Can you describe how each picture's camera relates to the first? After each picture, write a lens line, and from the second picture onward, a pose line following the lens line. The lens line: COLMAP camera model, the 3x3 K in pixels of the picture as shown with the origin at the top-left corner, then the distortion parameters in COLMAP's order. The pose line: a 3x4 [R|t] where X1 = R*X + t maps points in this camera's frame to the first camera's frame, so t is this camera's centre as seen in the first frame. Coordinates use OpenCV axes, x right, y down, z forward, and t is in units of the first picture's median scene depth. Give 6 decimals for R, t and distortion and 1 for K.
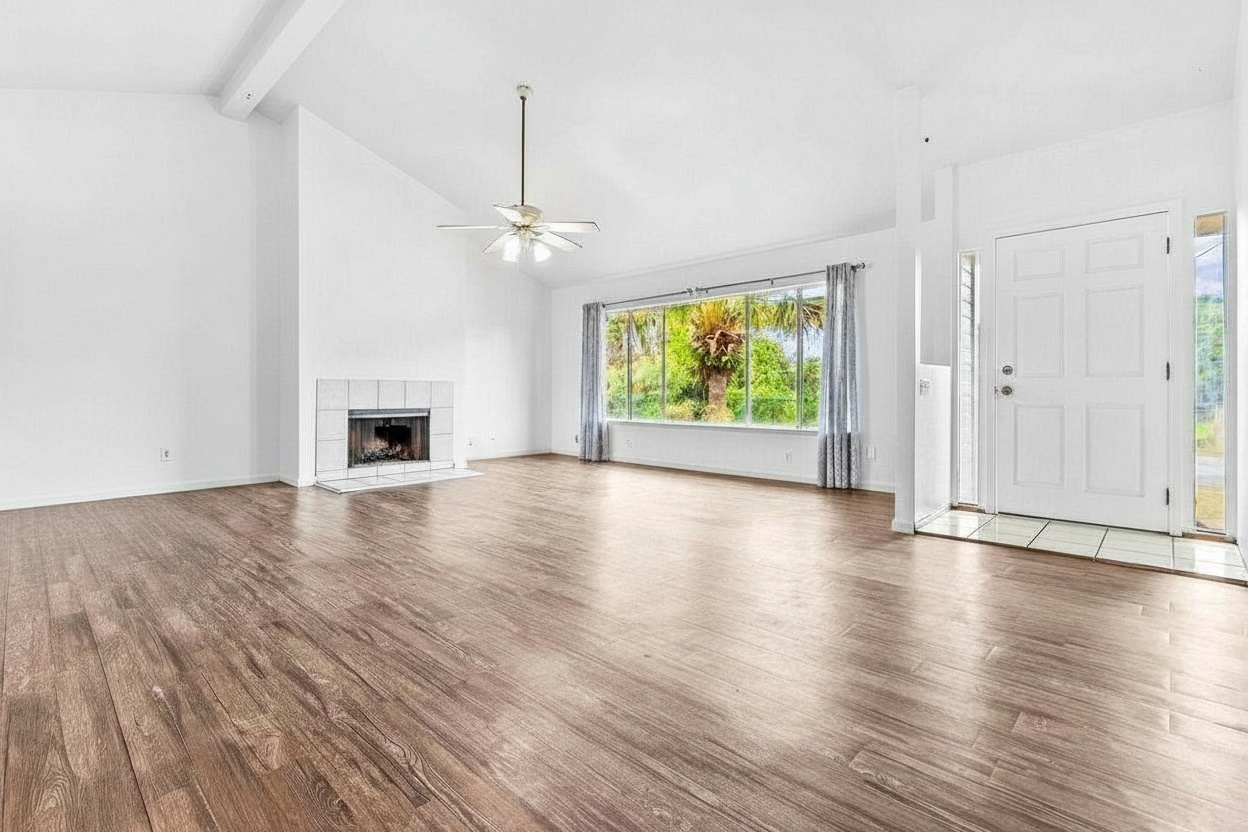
lens RADIAL K [[579.3, 0, 625.2], [0, 579.3, 407.6], [0, 0, 1]] dist [-0.016726, 0.000178]
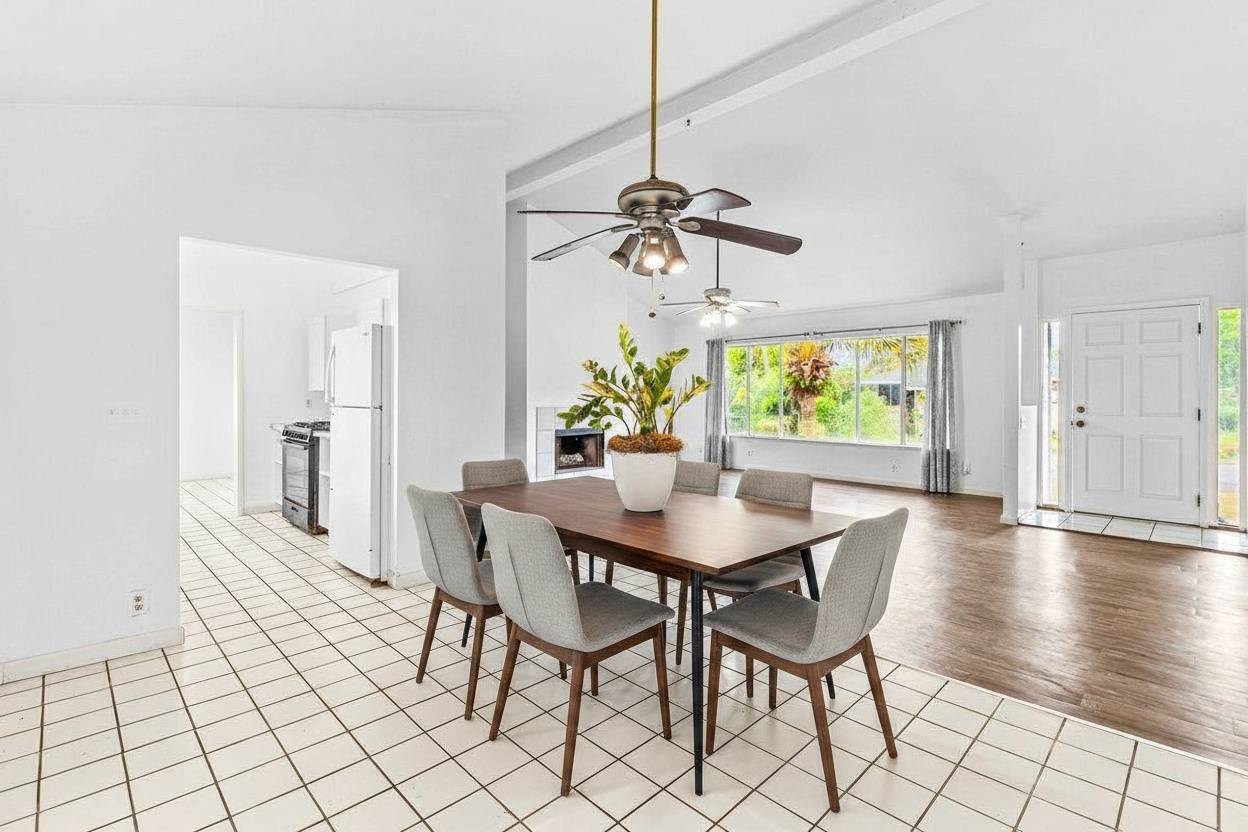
lens RADIAL K [[579.3, 0, 620.3], [0, 579.3, 406.6], [0, 0, 1]] dist [-0.016726, 0.000178]
pose [[0.999231, 0.001499, -0.039186, -0.478393], [-0.001541, 0.999998, -0.001046, -0.082394], [0.039184, 0.001106, 0.999231, -0.521859]]
